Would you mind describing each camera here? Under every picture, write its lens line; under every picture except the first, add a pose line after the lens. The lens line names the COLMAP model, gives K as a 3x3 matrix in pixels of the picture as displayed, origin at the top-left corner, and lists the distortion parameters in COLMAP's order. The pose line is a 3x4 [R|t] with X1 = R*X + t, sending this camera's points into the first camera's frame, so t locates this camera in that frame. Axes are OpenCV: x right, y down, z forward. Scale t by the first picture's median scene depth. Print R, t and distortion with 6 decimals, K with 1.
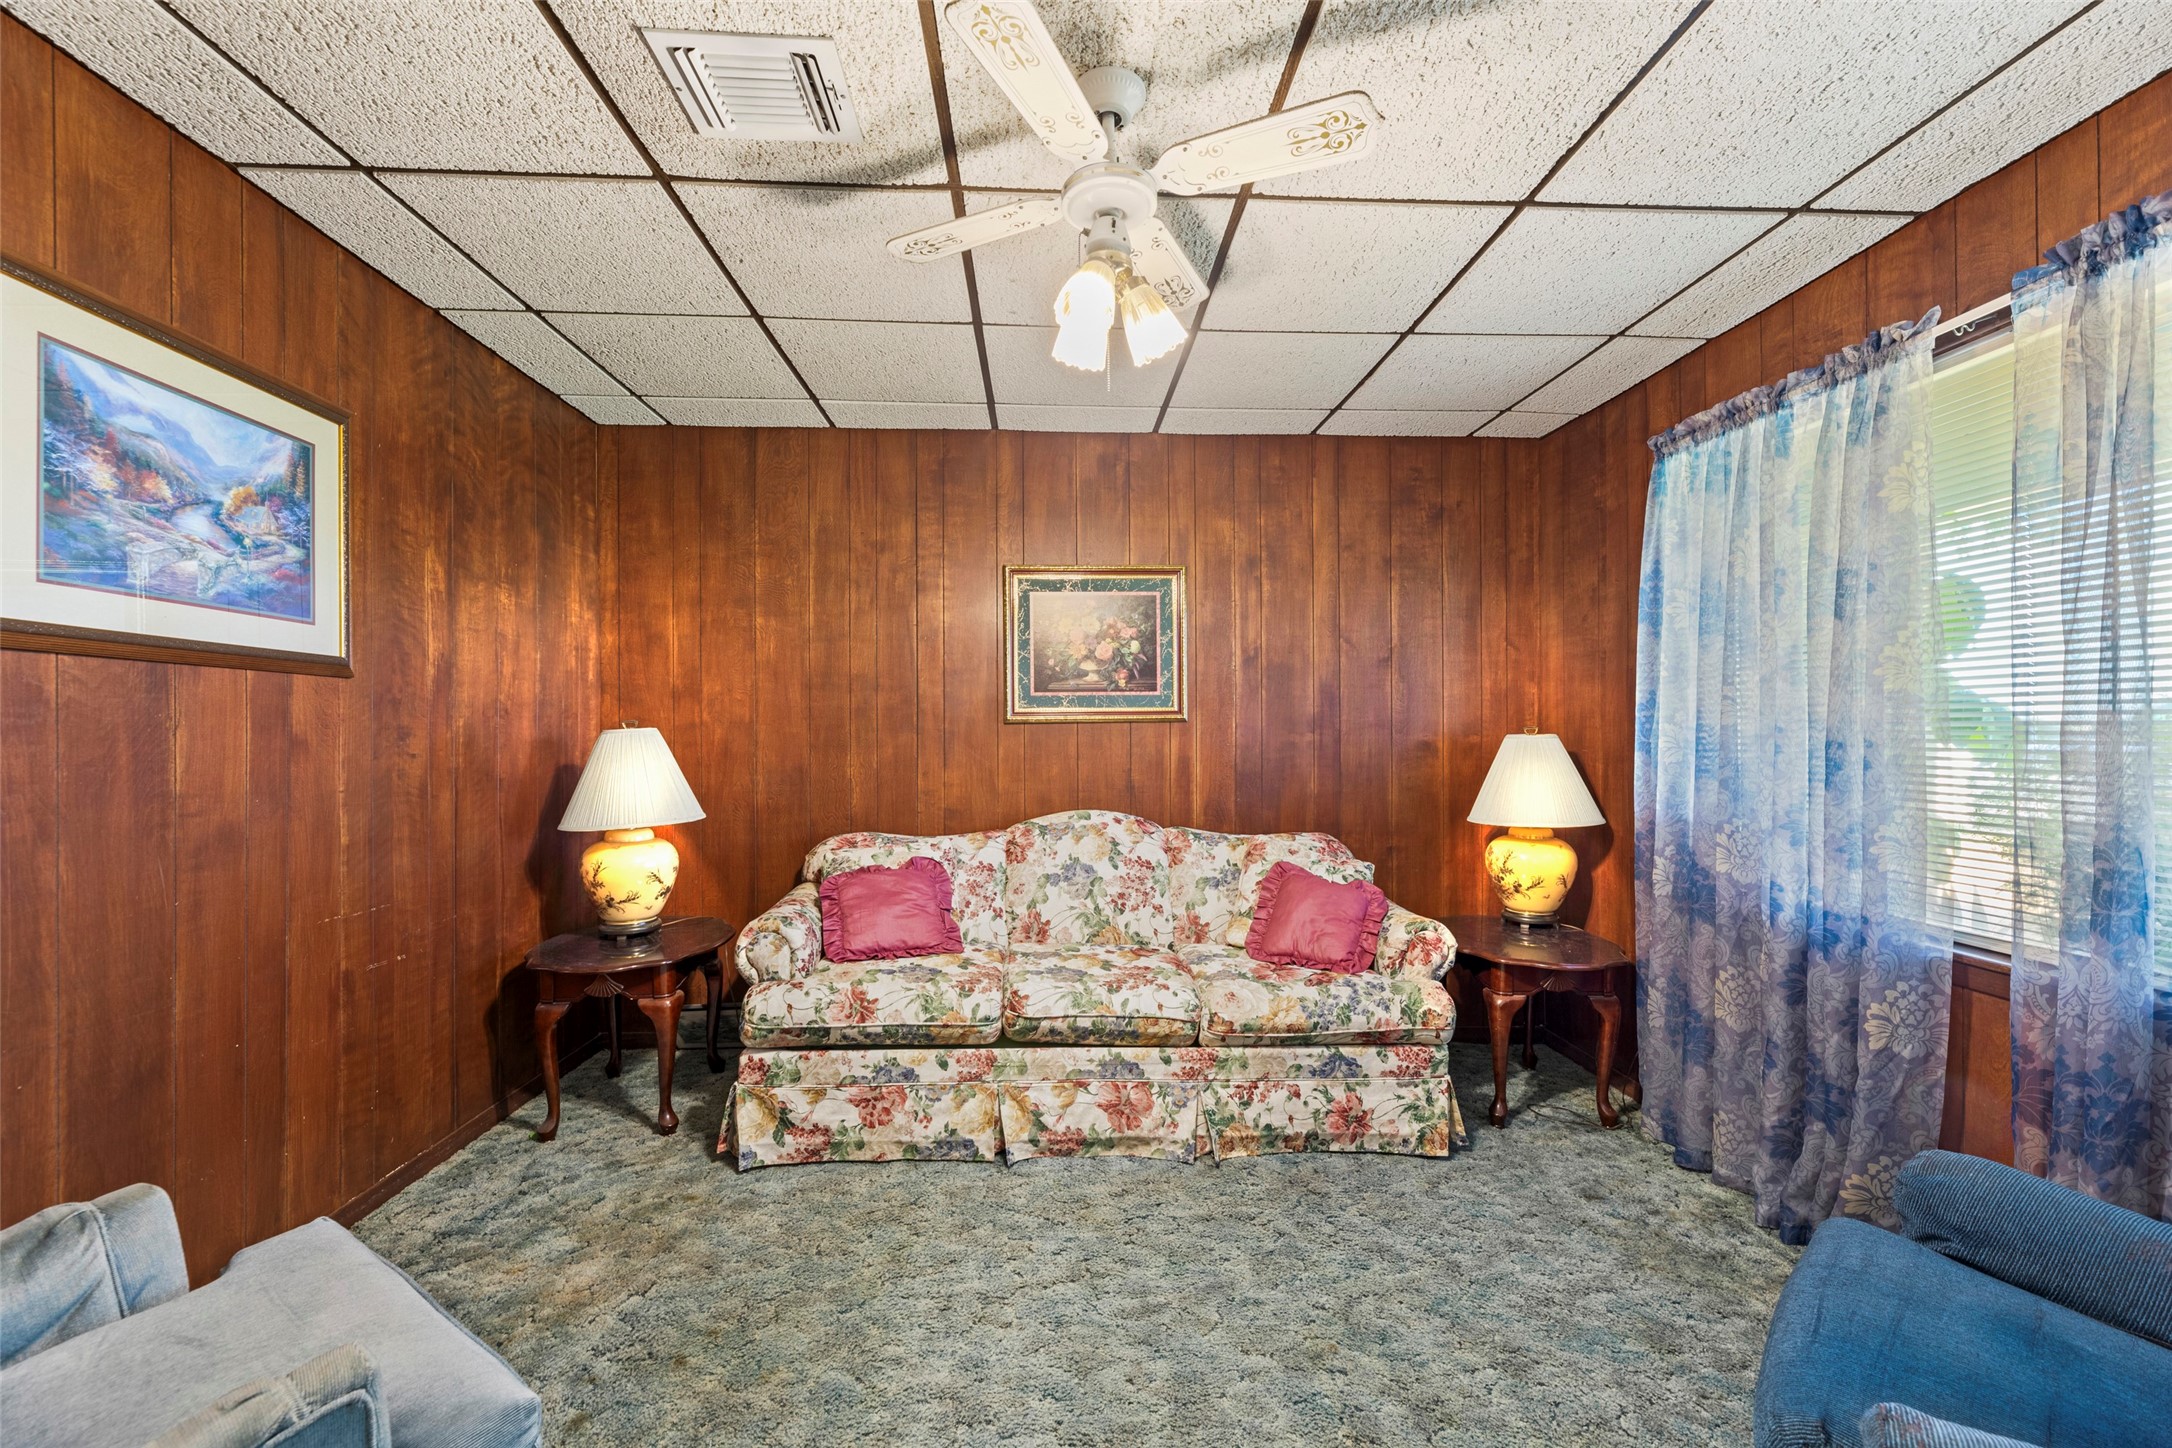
lens RADIAL K [[876.7, 0, 1088.4], [0, 876.7, 732.8], [0, 0, 1]] dist [-0.000726, -0.000202]
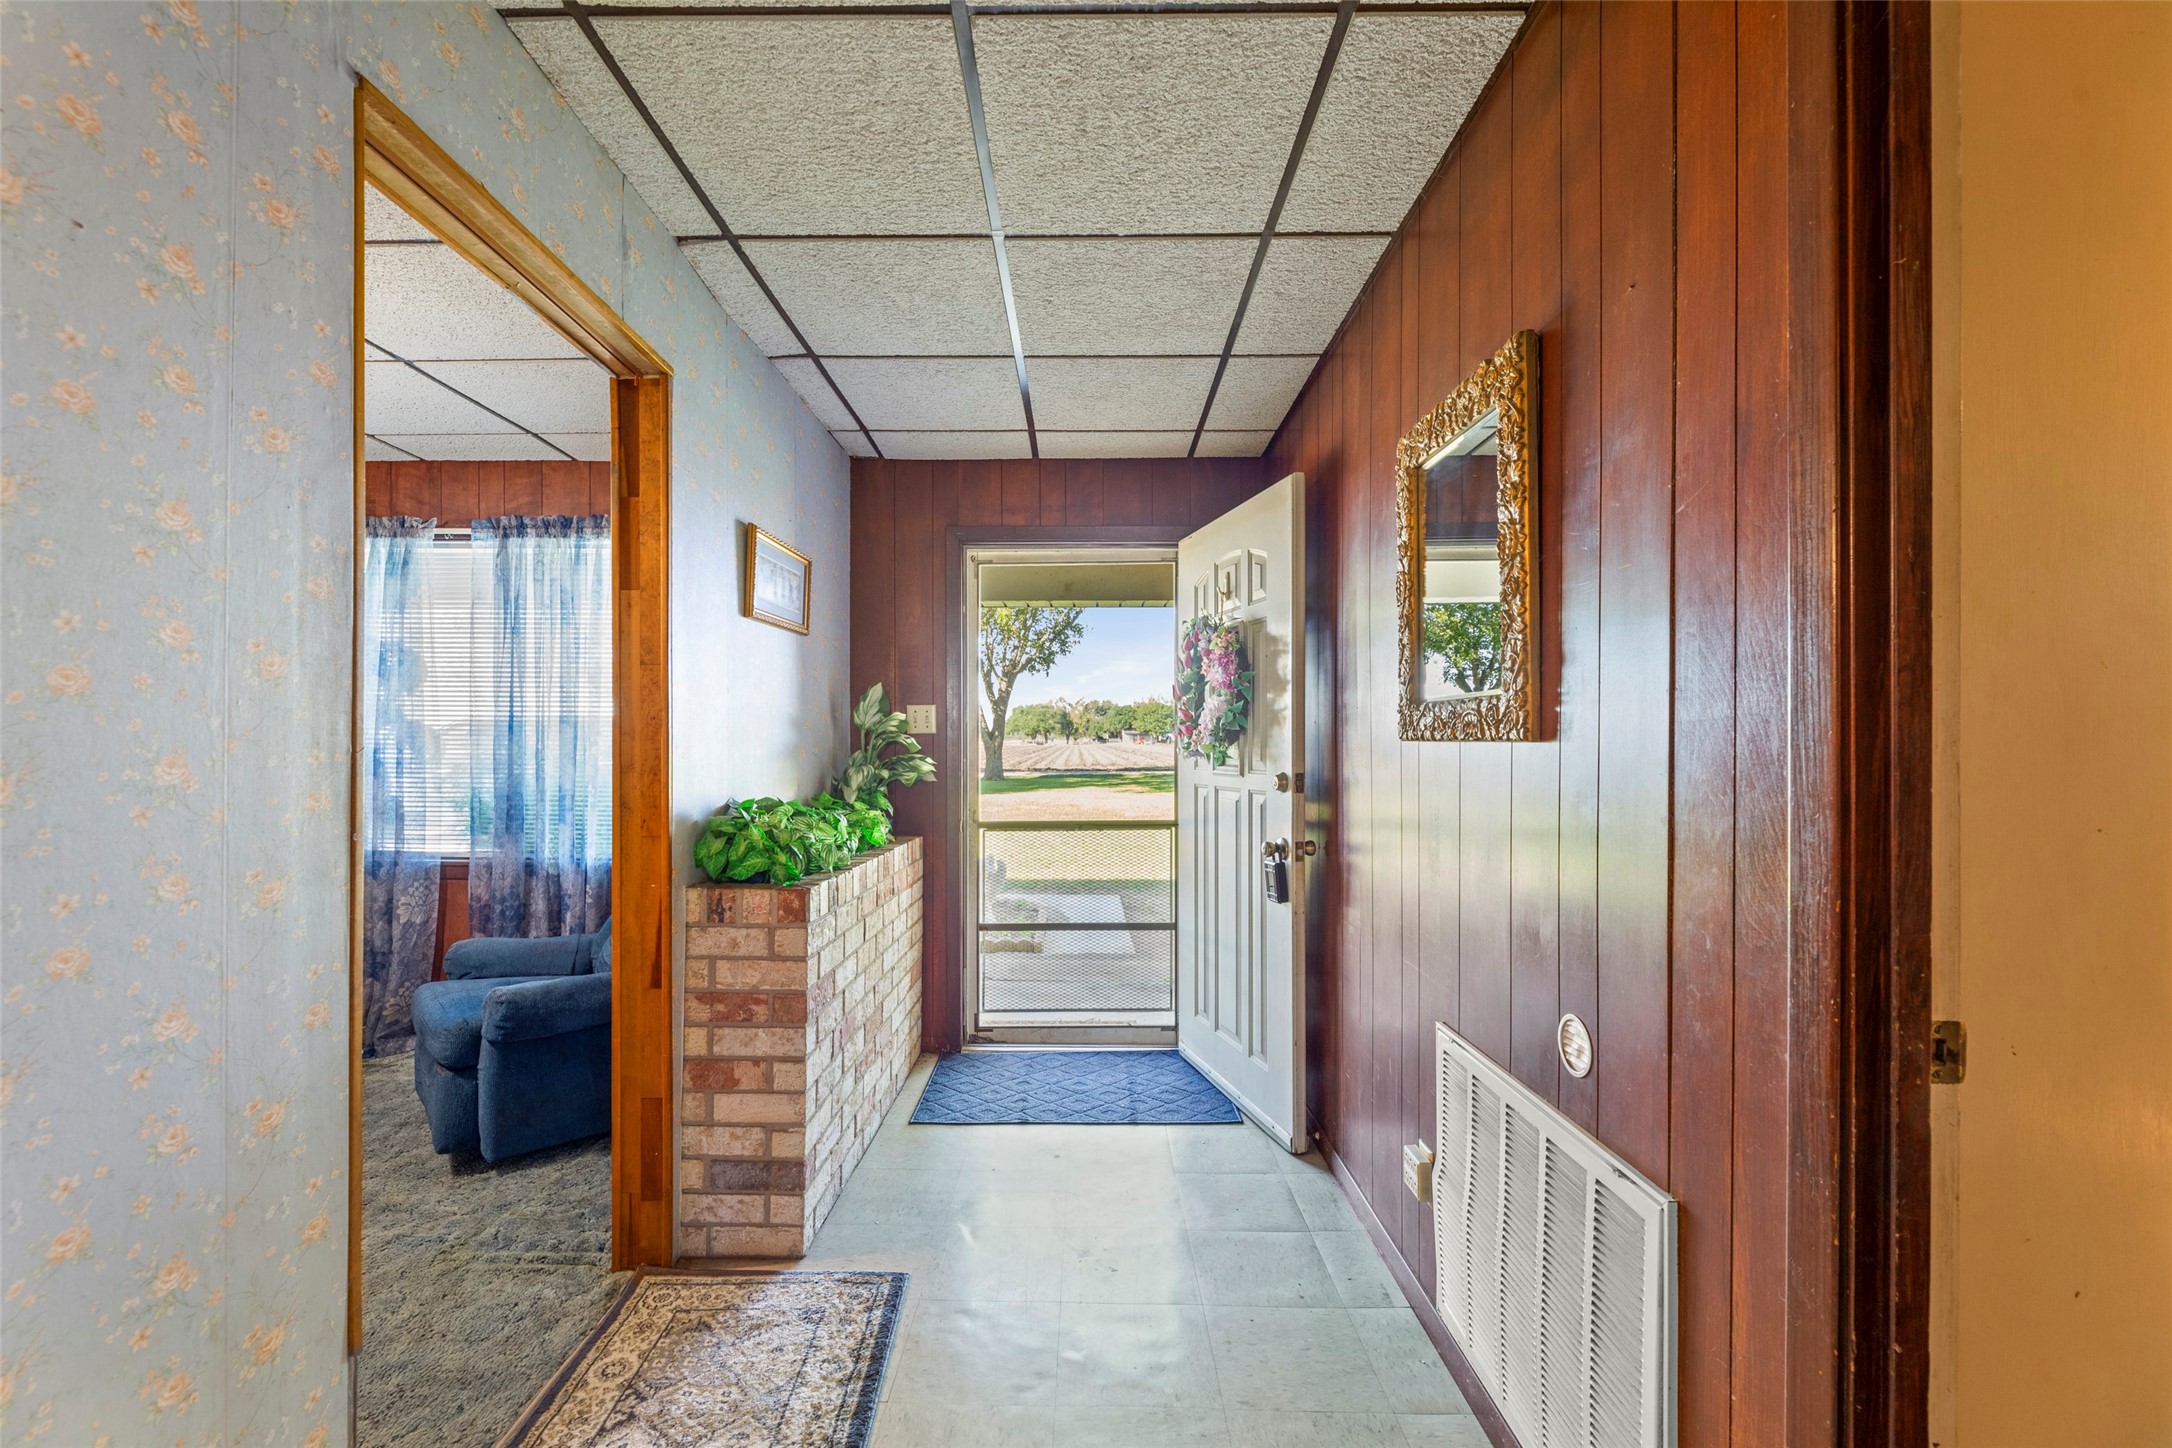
lens RADIAL K [[876.7, 0, 1084.5], [0, 876.7, 733.9], [0, 0, 1]] dist [-0.000726, -0.000202]
pose [[0.055712, 0.002746, 0.998443, -0.819054], [-0.001983, 0.999995, -0.002640, -0.021109], [-0.998445, -0.001833, 0.055717, -0.489820]]
